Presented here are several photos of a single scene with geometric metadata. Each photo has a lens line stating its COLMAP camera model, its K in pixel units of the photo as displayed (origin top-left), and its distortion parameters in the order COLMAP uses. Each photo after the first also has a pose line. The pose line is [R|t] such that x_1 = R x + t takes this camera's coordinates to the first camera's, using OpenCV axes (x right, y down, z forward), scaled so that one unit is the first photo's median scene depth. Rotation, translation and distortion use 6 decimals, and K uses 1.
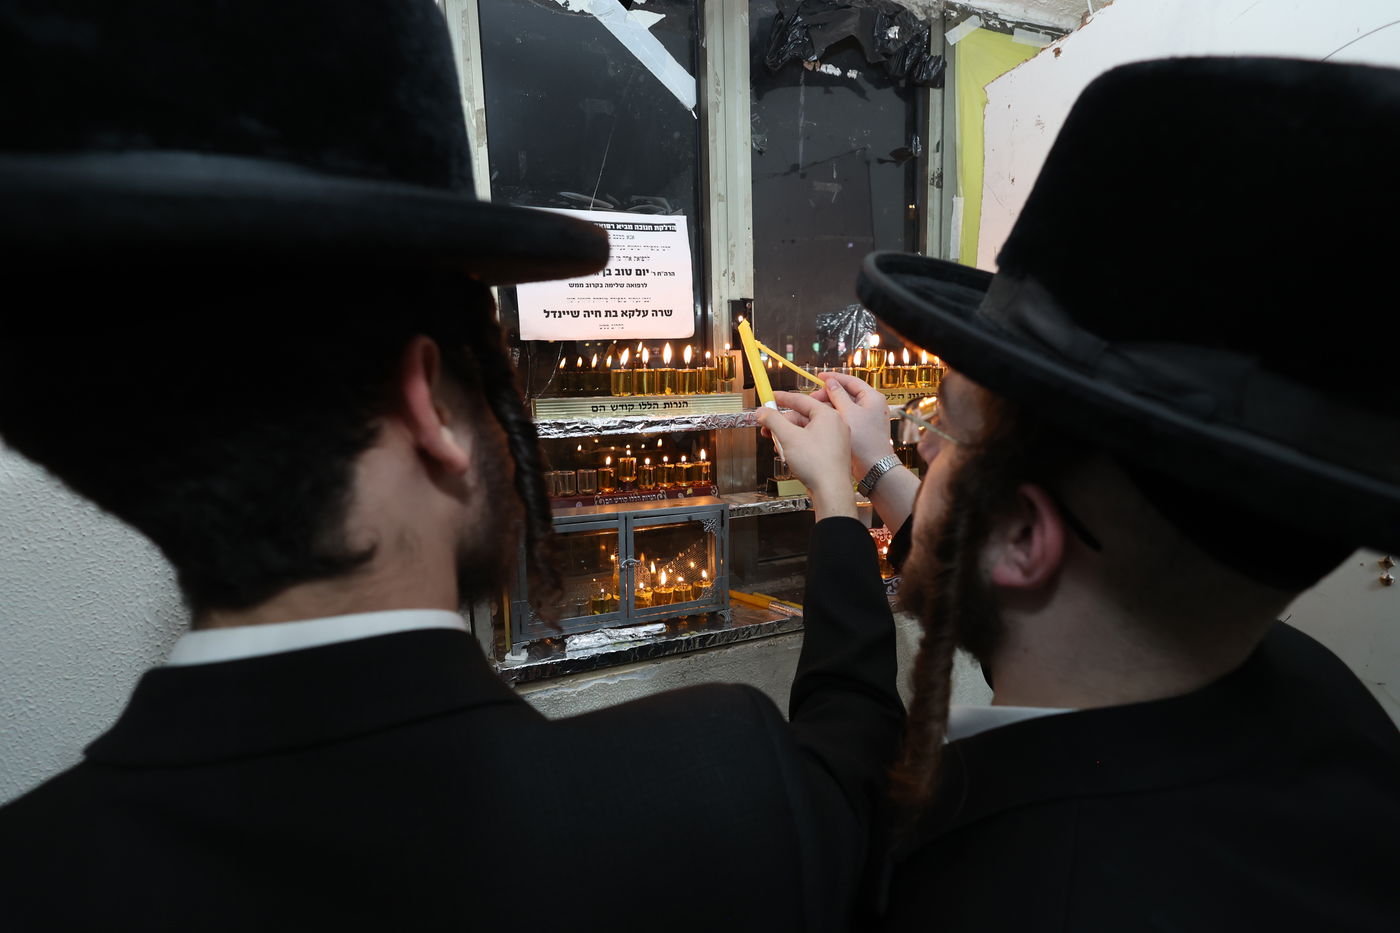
lens RADIAL K [[653.8, 0, 701.7], [0, 653.8, 471.5], [0, 0, 1]] dist [0.001707, 0.000135]
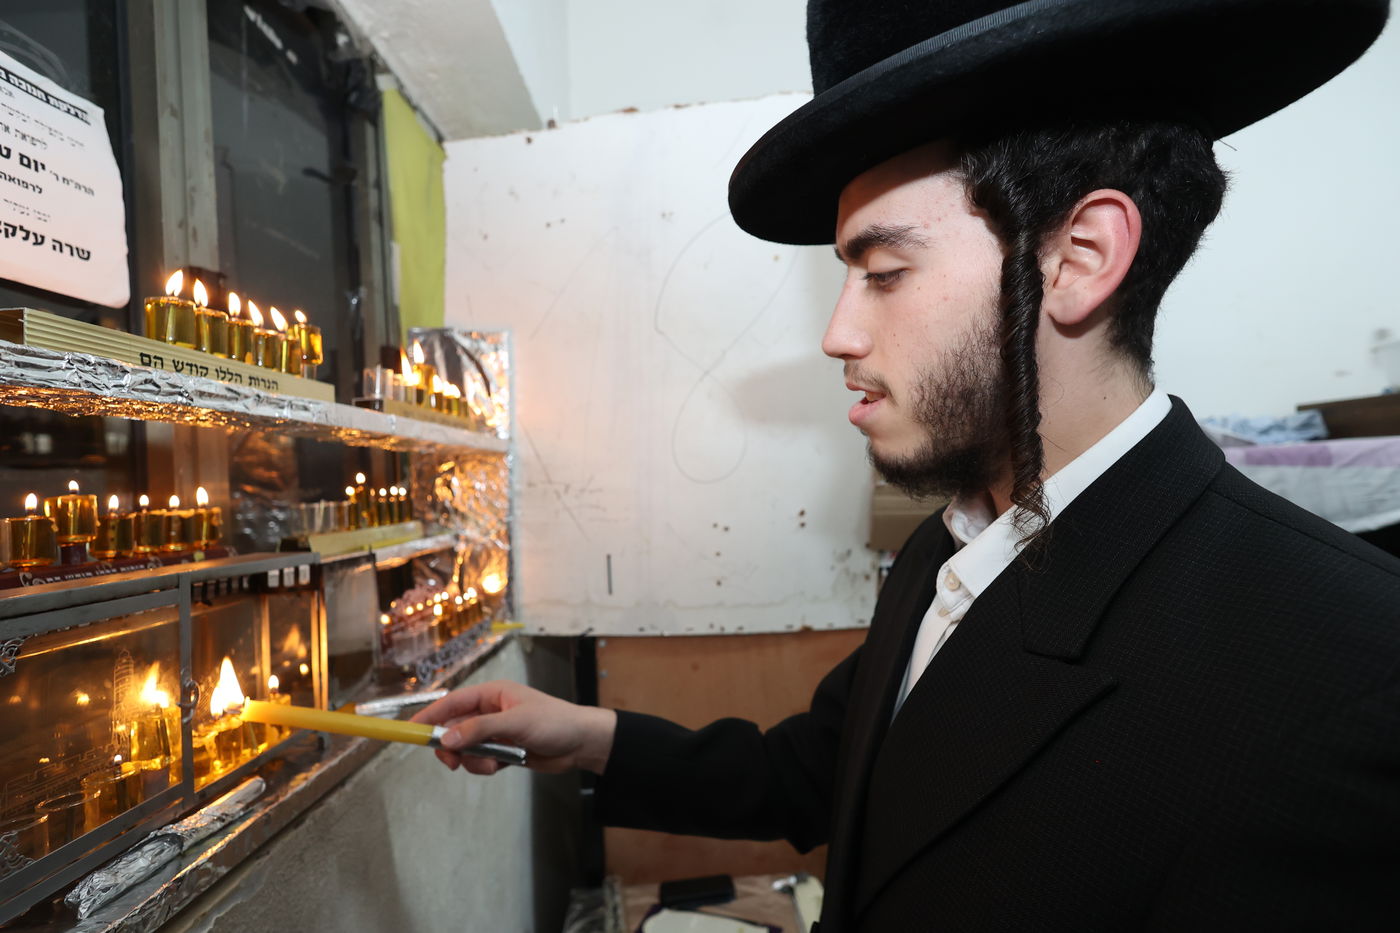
lens RADIAL K [[664.8, 0, 695.8], [0, 664.8, 470.8], [0, 0, 1]] dist [0.000926, 0.000307]
pose [[0.392707, 0.014823, 0.919544, -0.382172], [0.184470, 0.978279, -0.094551, 0.092126], [-0.900973, 0.206760, 0.381443, 0.367678]]
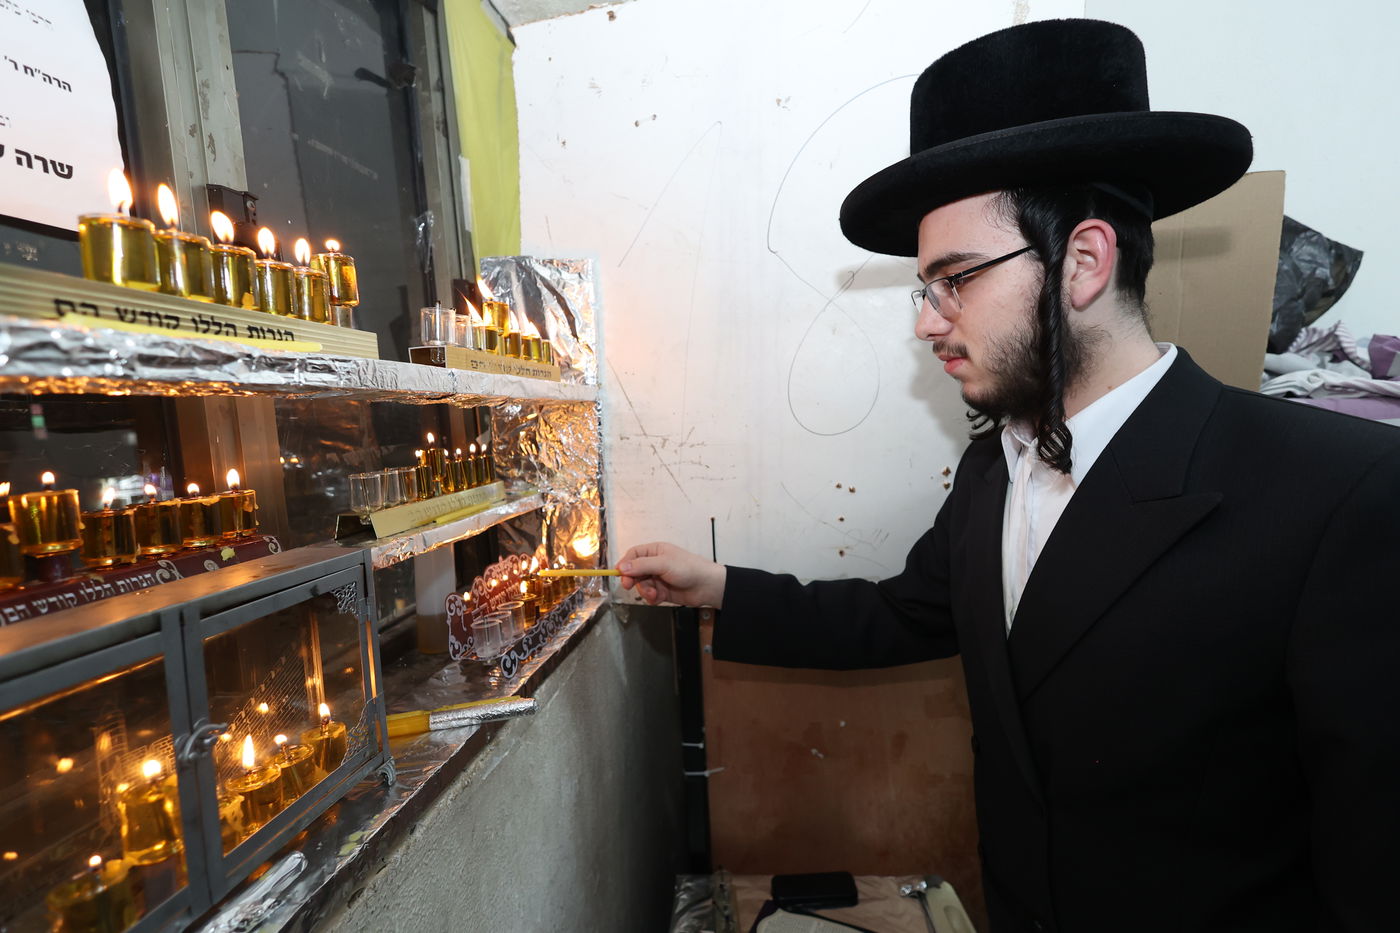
lens RADIAL K [[653.8, 0, 701.7], [0, 653.8, 471.5], [0, 0, 1]] dist [0.001707, 0.000135]
pose [[0.497450, -0.084272, 0.863390, -0.244421], [0.181031, 0.983442, -0.008313, 0.037991], [-0.848393, 0.160435, 0.504469, 0.470492]]
